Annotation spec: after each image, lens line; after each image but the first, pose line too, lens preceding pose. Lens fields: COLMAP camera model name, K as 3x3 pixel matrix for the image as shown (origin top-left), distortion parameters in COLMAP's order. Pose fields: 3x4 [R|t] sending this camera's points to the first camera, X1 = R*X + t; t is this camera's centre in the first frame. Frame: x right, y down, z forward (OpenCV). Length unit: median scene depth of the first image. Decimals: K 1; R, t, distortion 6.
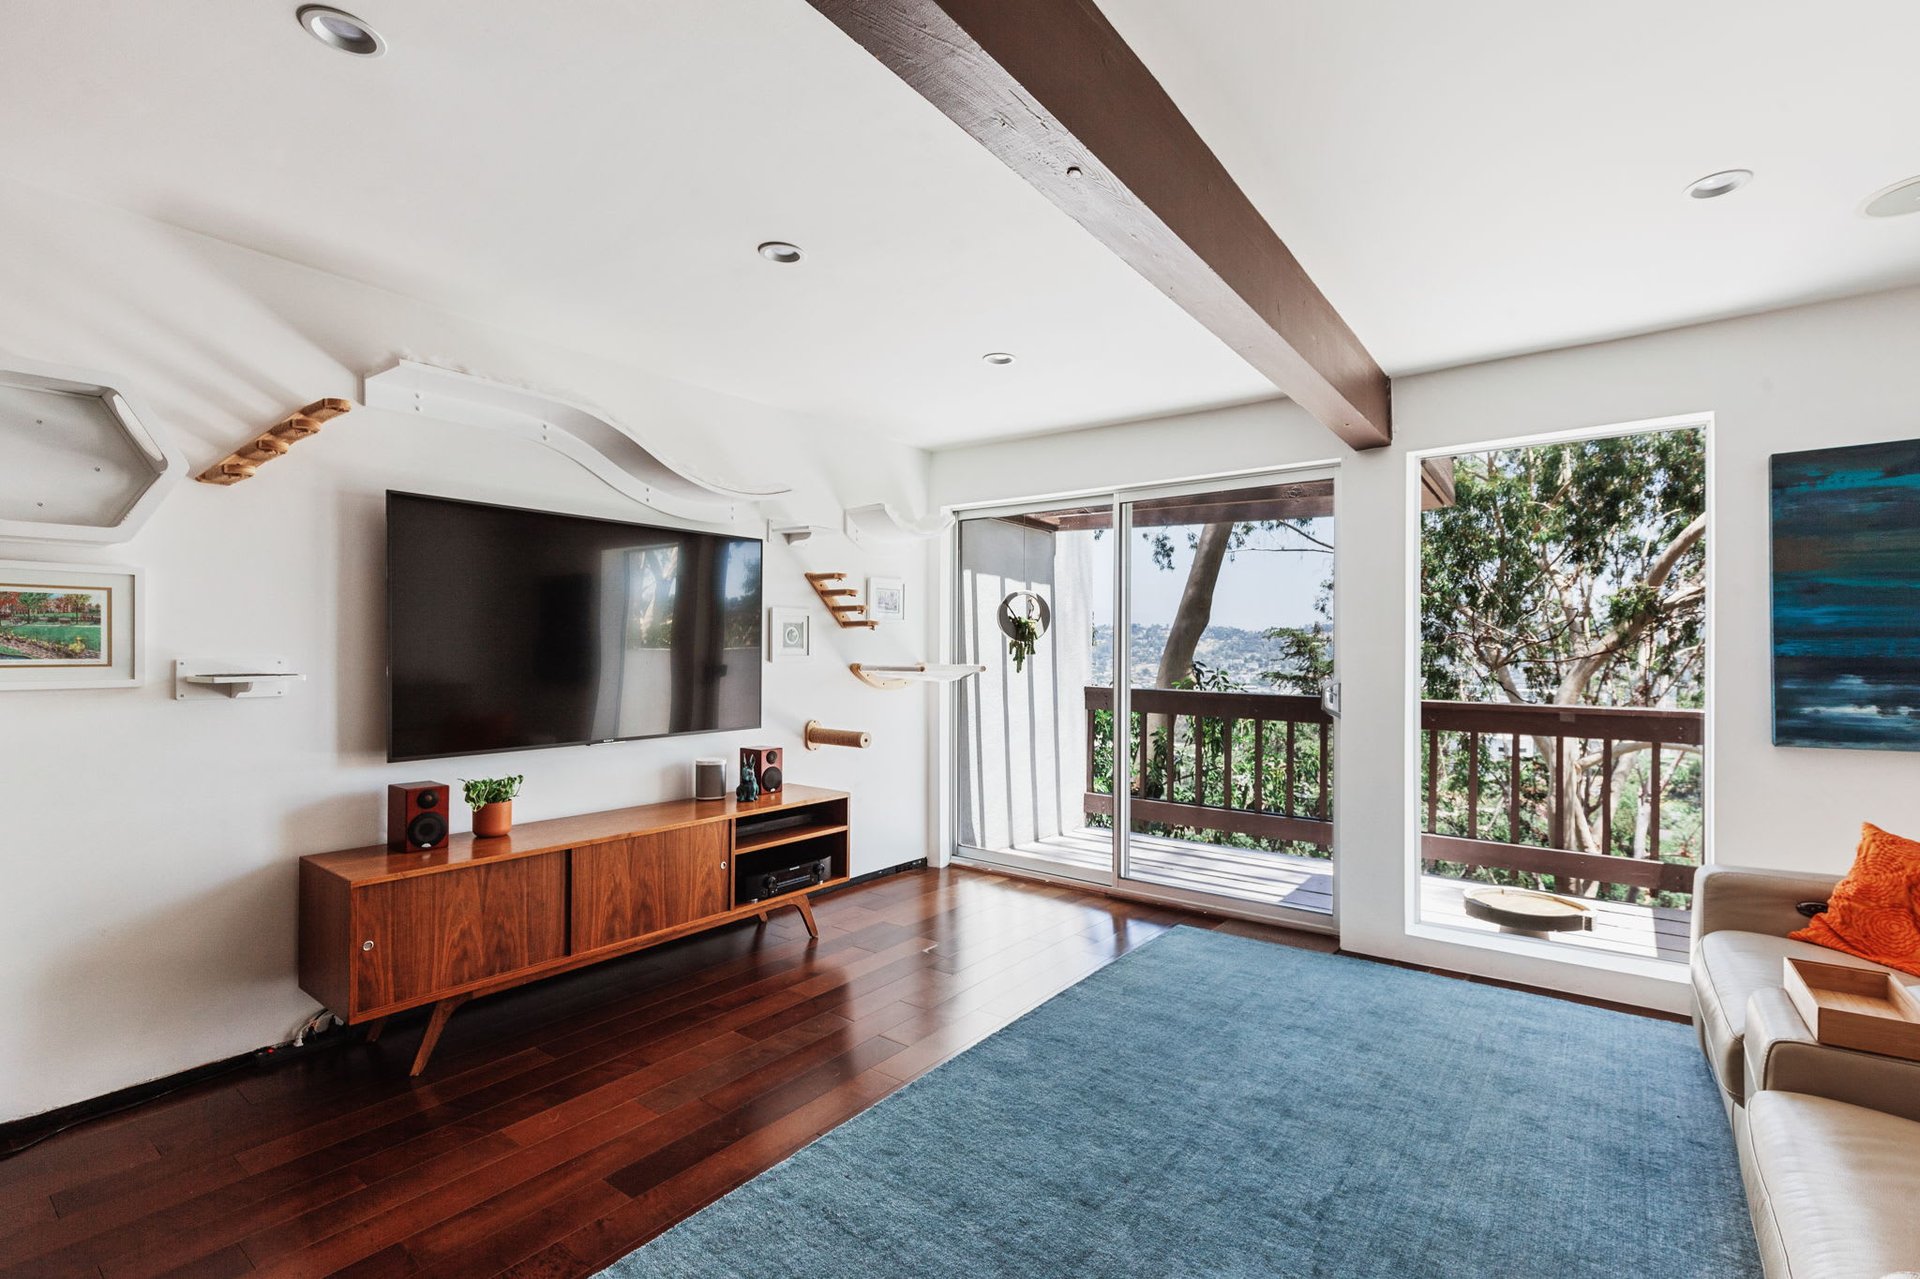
lens RADIAL K [[873.7, 0, 955.6], [0, 873.7, 667.7], [0, 0, 1]] dist [0.002652, -0.000380]
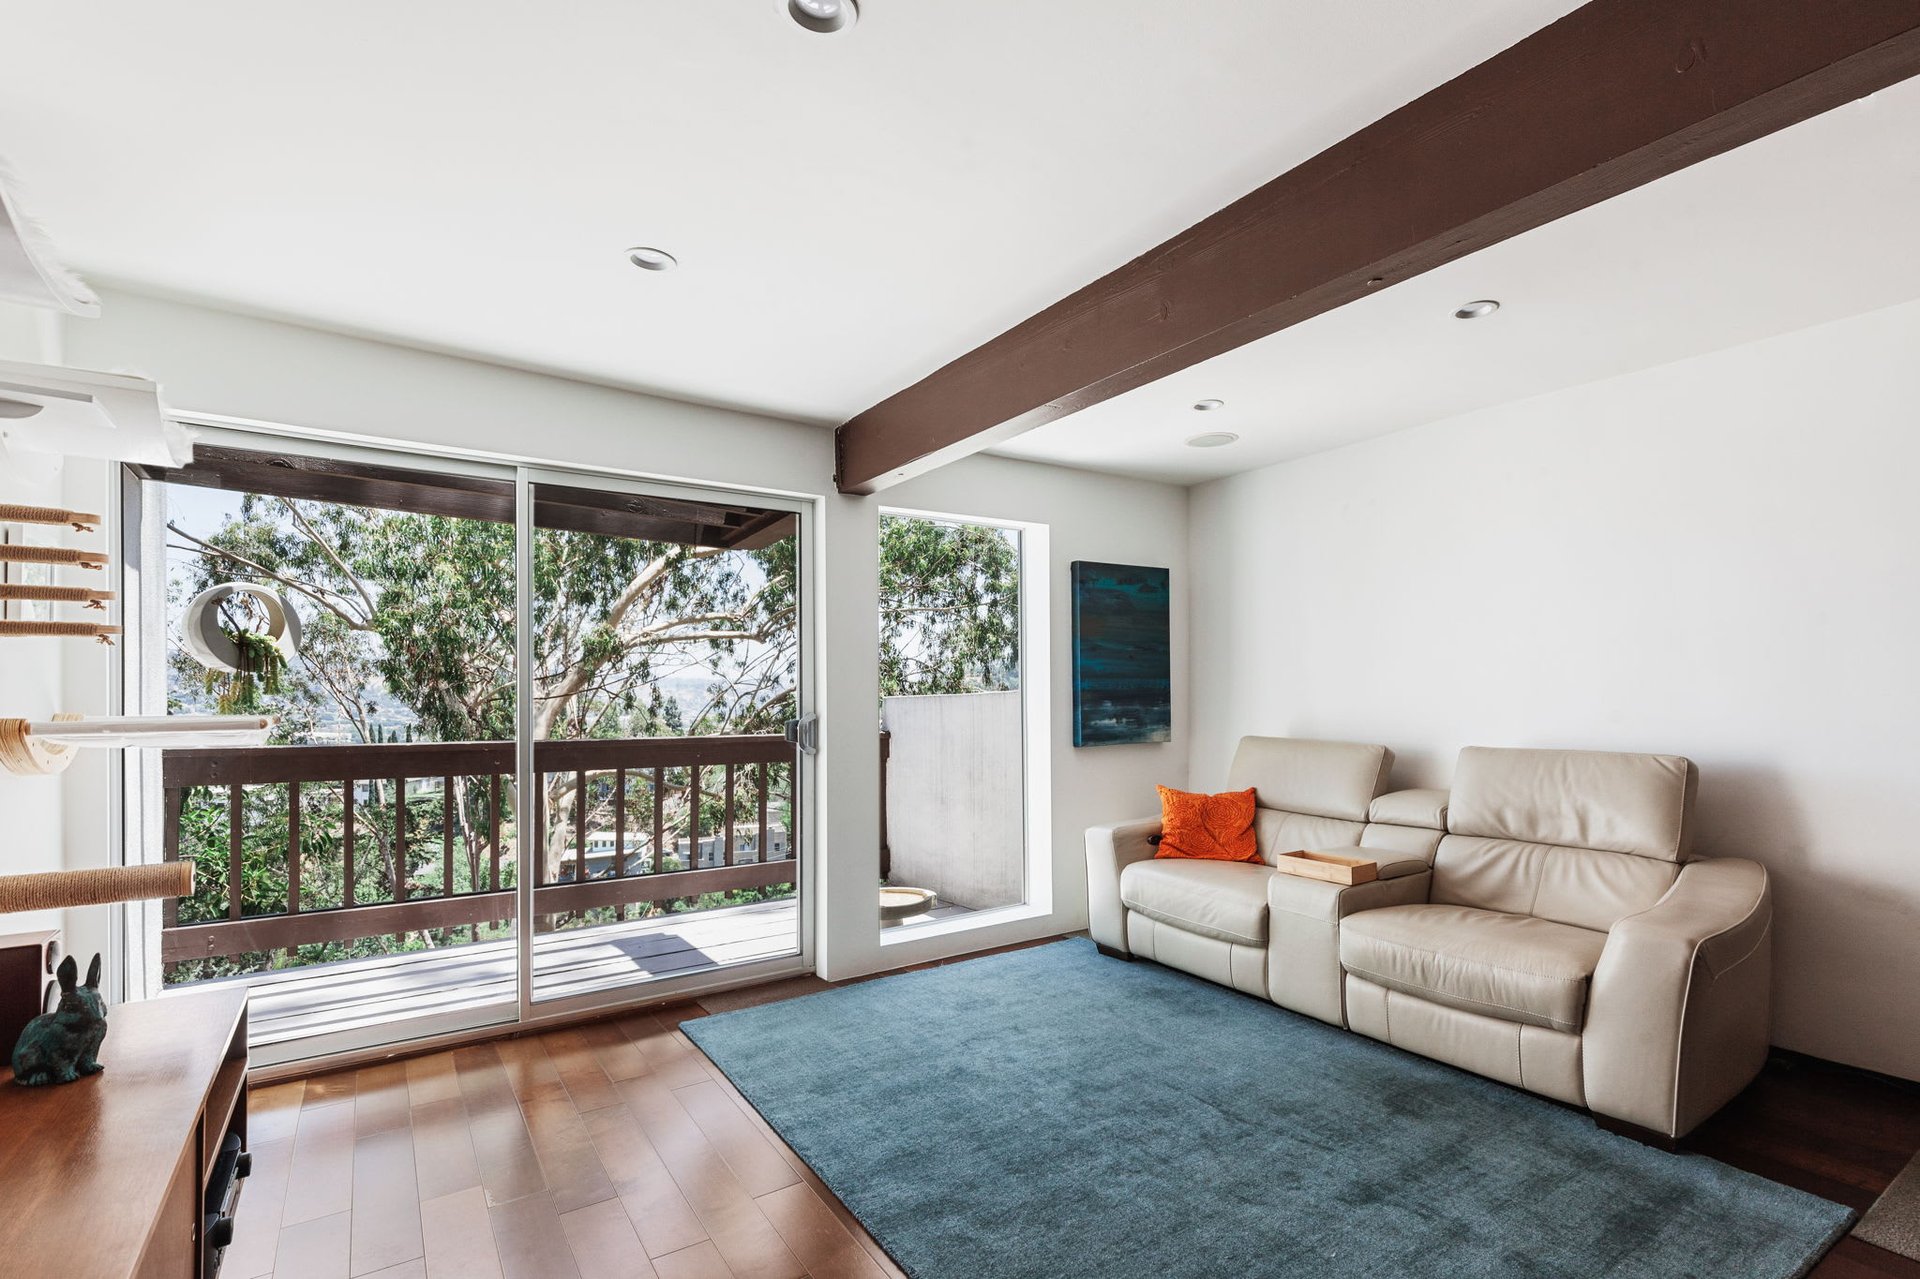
lens RADIAL K [[907.1, 0, 1051.8], [0, 907.1, 688.5], [0, 0, 1]] dist [-0.000122, -0.001003]
pose [[0.279357, -0.002050, 0.960185, -0.542497], [0.021675, 0.999756, -0.004172, -0.007978], [-0.959942, 0.021978, 0.279334, 0.500108]]
